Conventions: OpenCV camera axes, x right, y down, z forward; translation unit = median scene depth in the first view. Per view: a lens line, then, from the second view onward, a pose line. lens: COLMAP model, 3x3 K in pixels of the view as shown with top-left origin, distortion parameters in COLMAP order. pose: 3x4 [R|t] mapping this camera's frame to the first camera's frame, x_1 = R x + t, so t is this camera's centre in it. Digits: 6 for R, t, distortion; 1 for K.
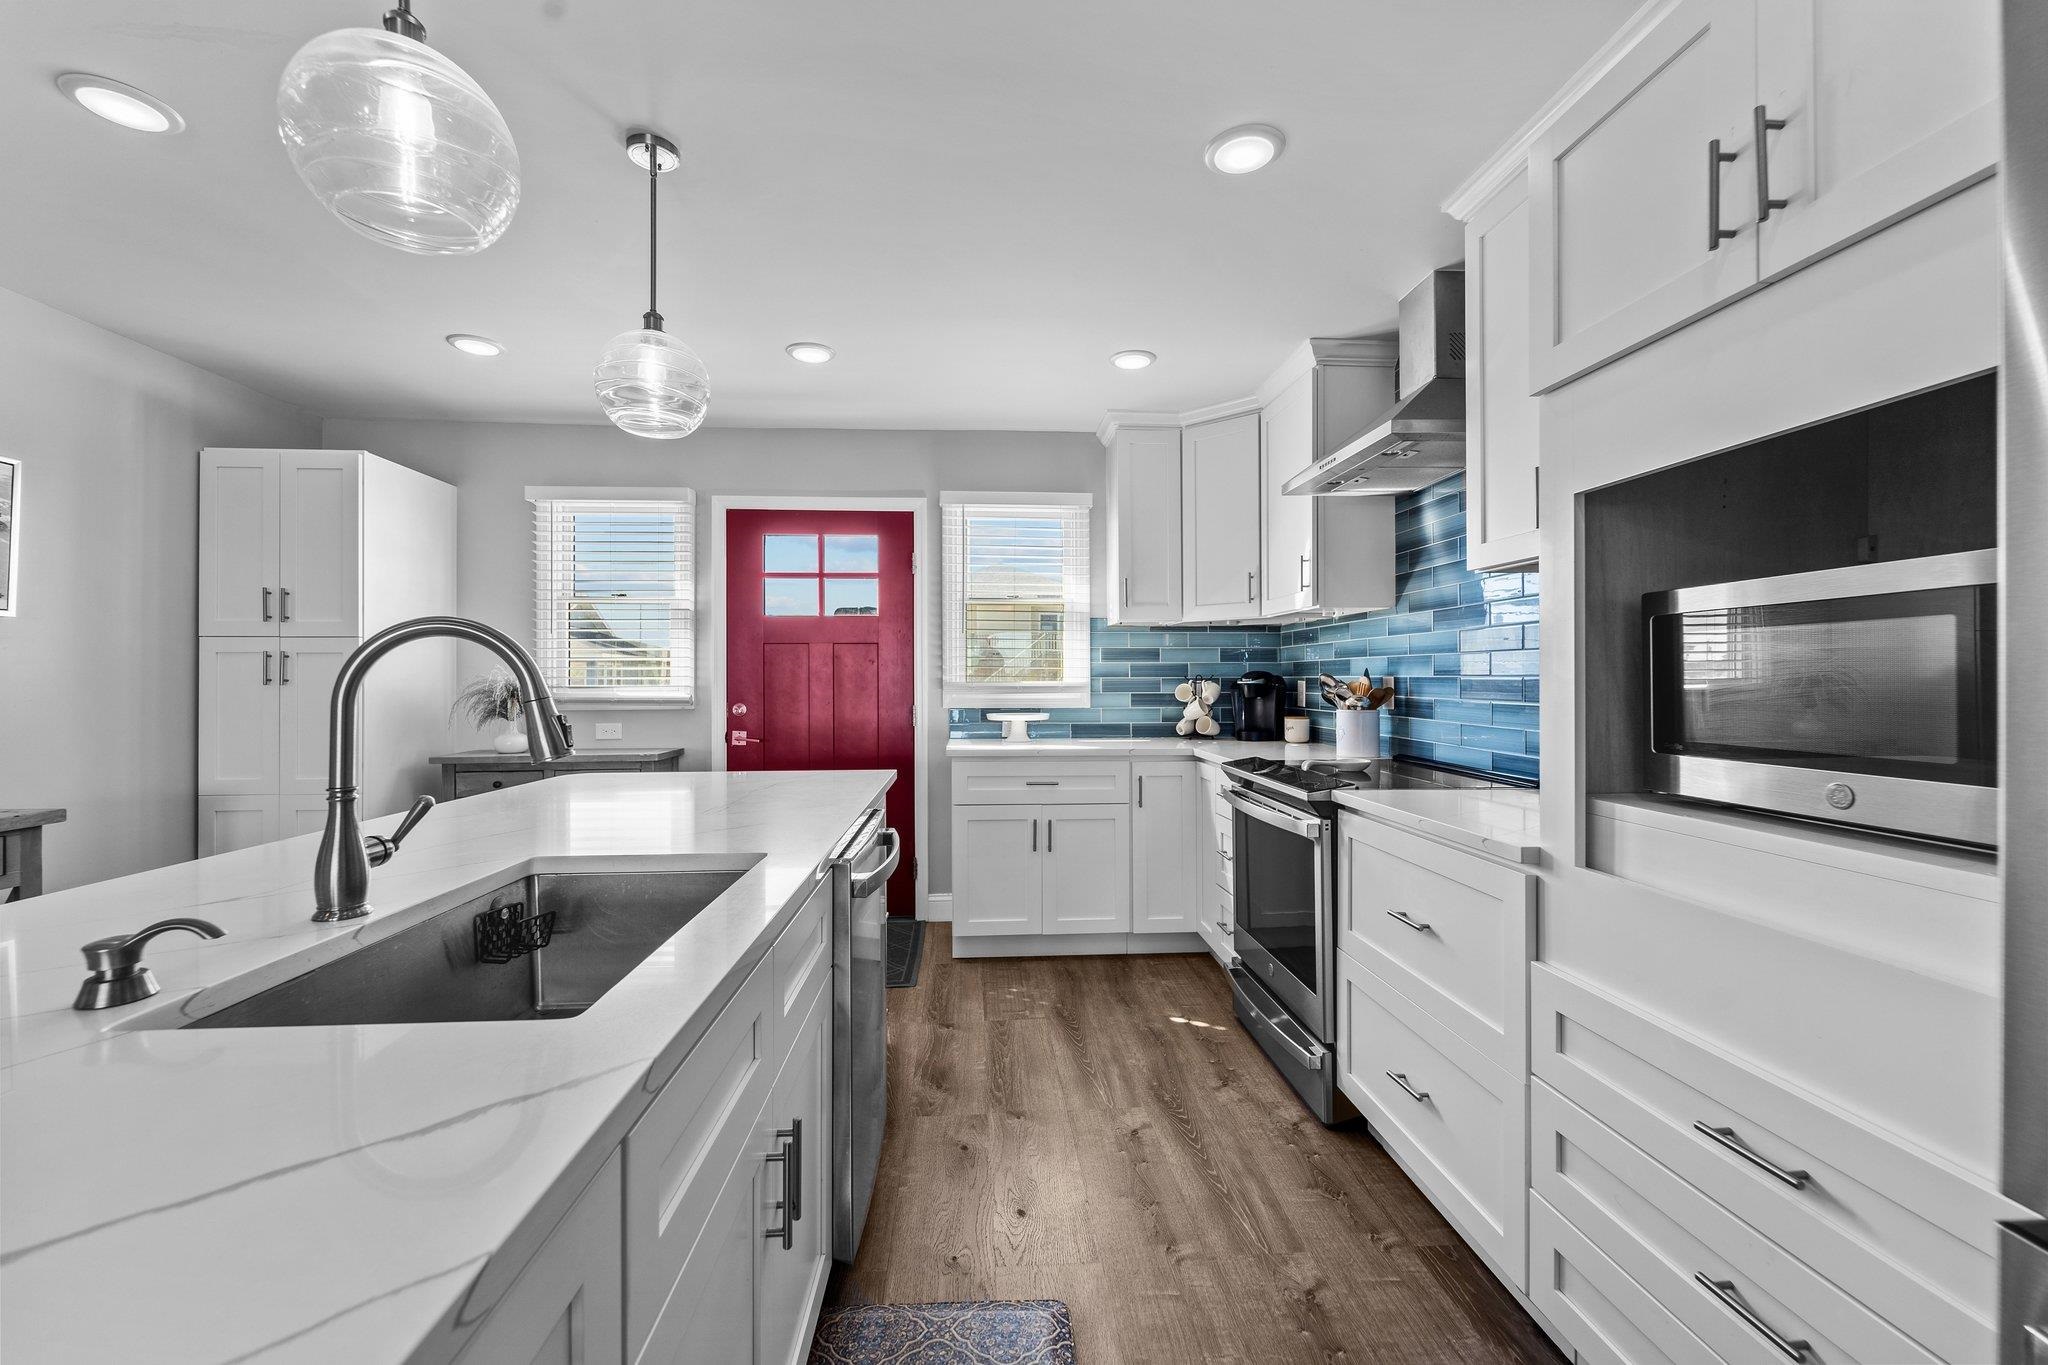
lens RADIAL K [[827.8, 0, 1018.9], [0, 827.8, 663.7], [0, 0, 1]] dist [0.009030, -0.000366]
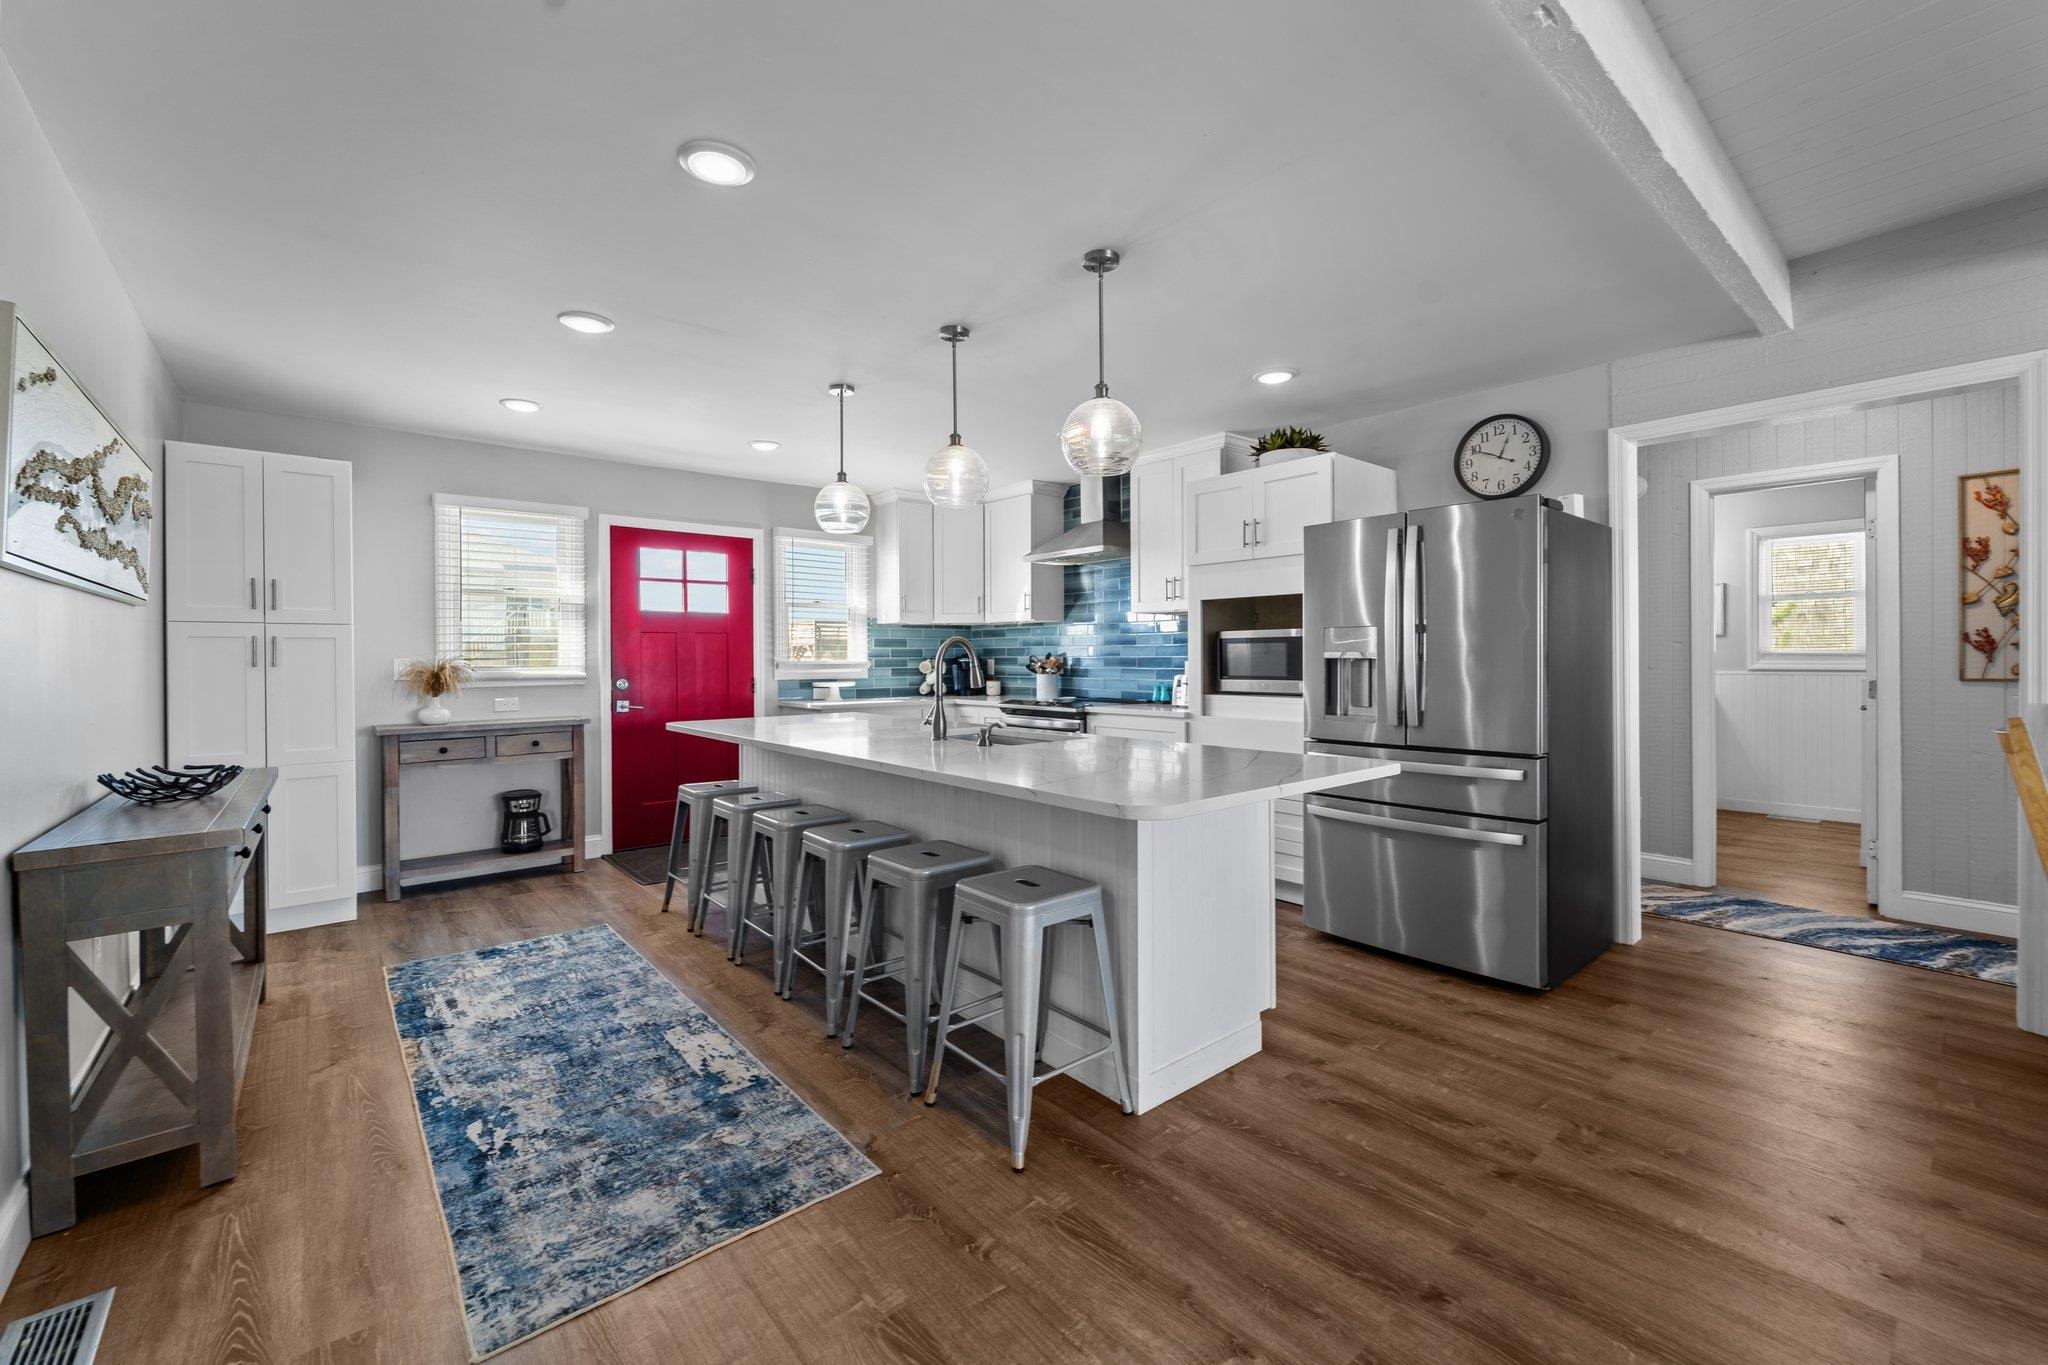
lens RADIAL K [[827.8, 0, 1027.6], [0, 827.8, 666.5], [0, 0, 1]] dist [0.009030, -0.000366]
pose [[0.802038, -0.009614, 0.597196, -0.600265], [-0.006528, 0.999670, 0.024860, -0.007381], [-0.597237, -0.023837, 0.801710, -0.396119]]
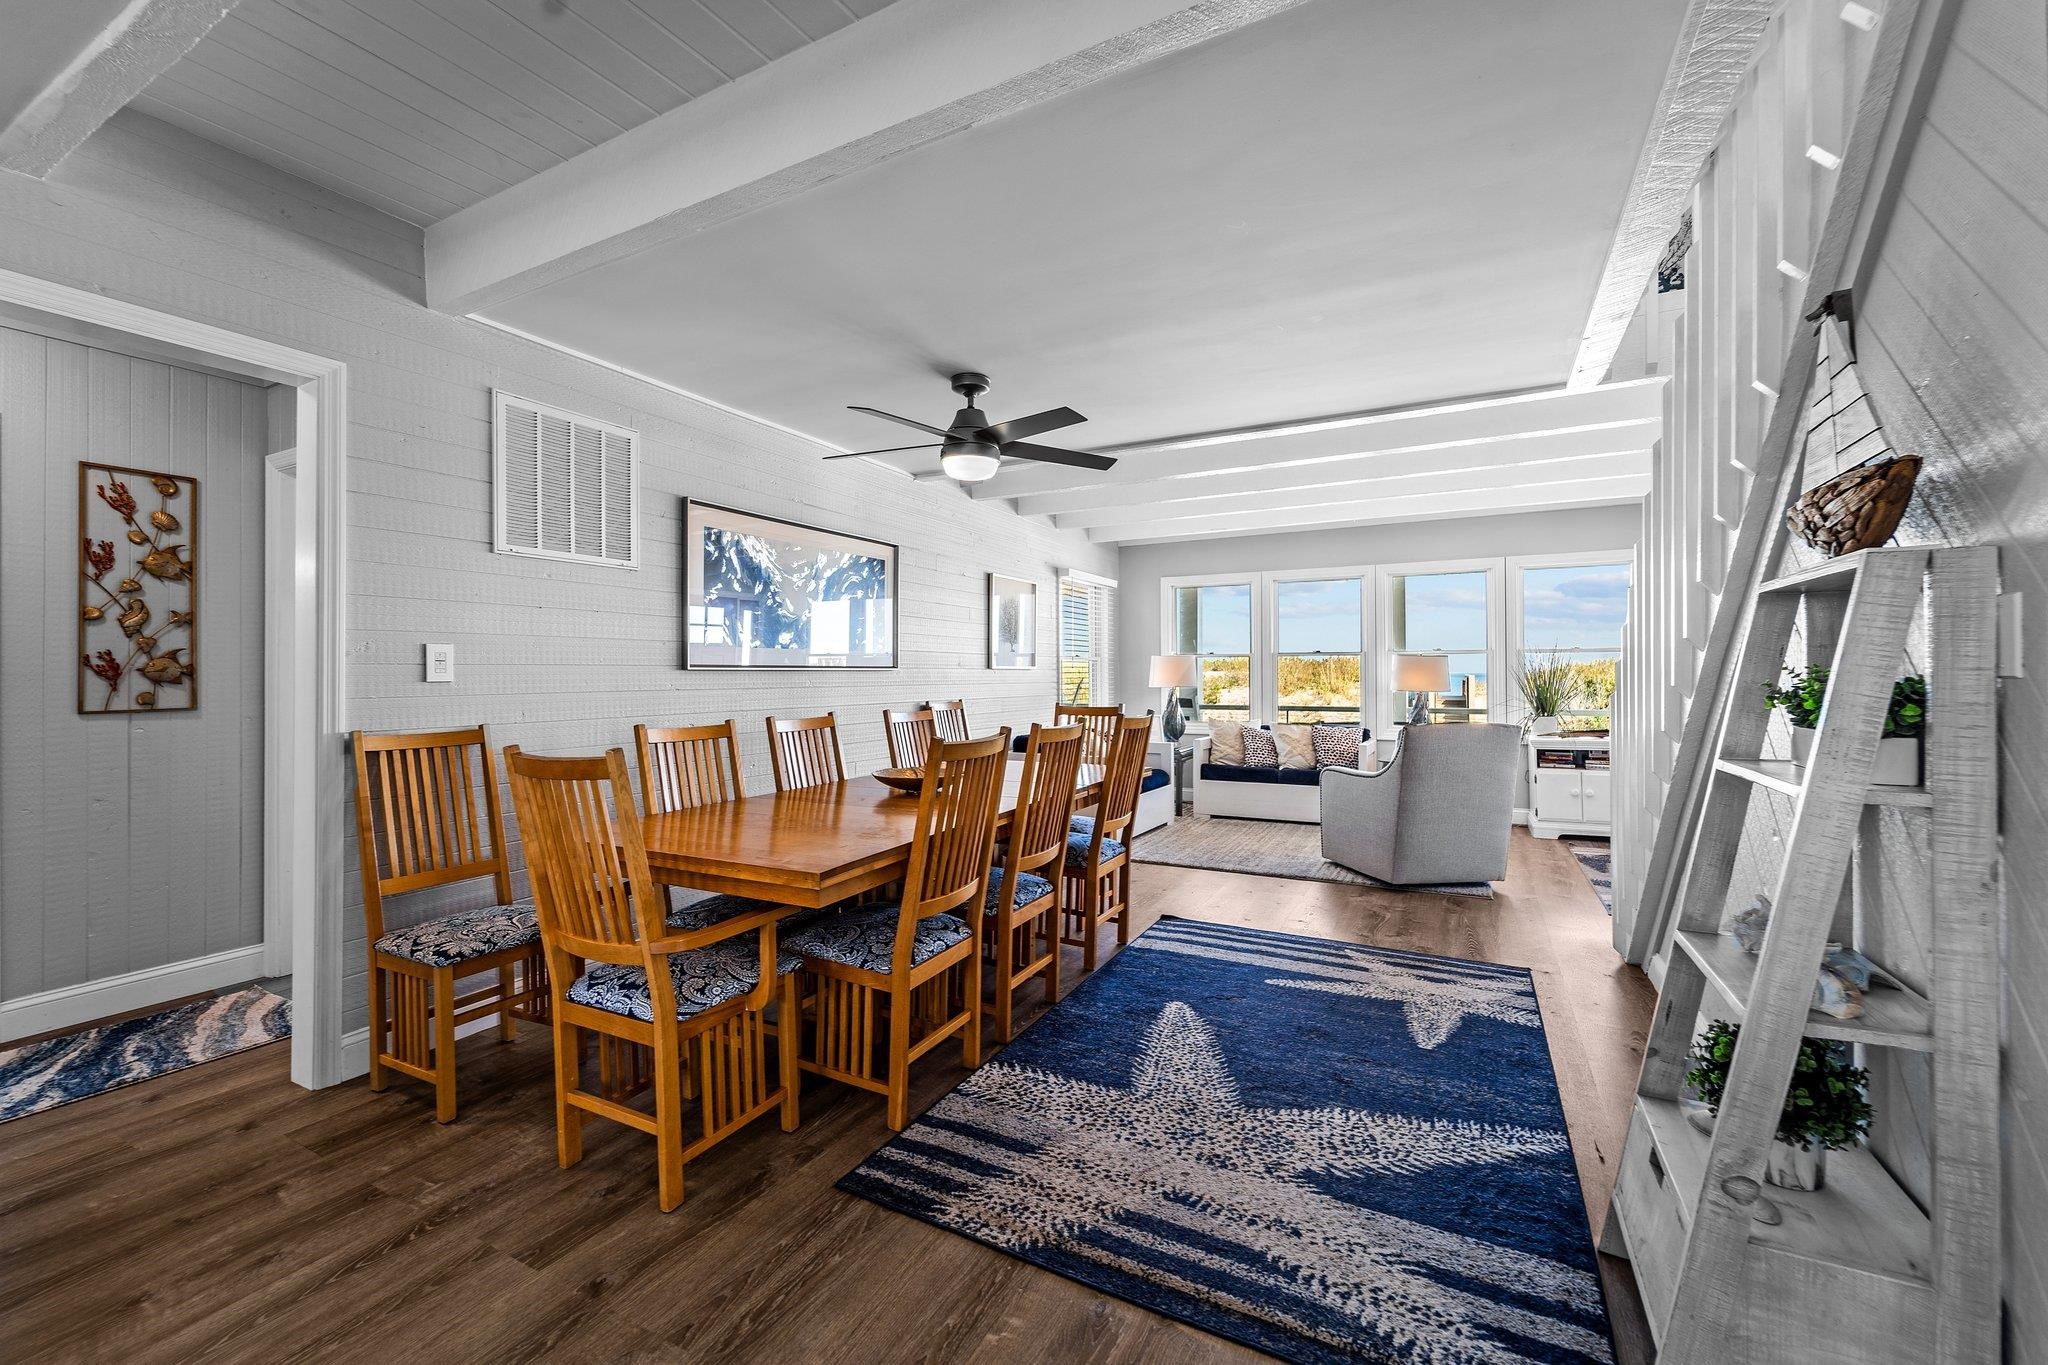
lens RADIAL K [[827.8, 0, 1015.8], [0, 827.8, 665.3], [0, 0, 1]] dist [0.009030, -0.000366]
pose [[-0.850603, 0.006383, 0.525769, -0.339522], [-0.005815, 0.999751, -0.021546, -0.007918], [-0.525776, -0.021385, -0.850354, -0.091509]]
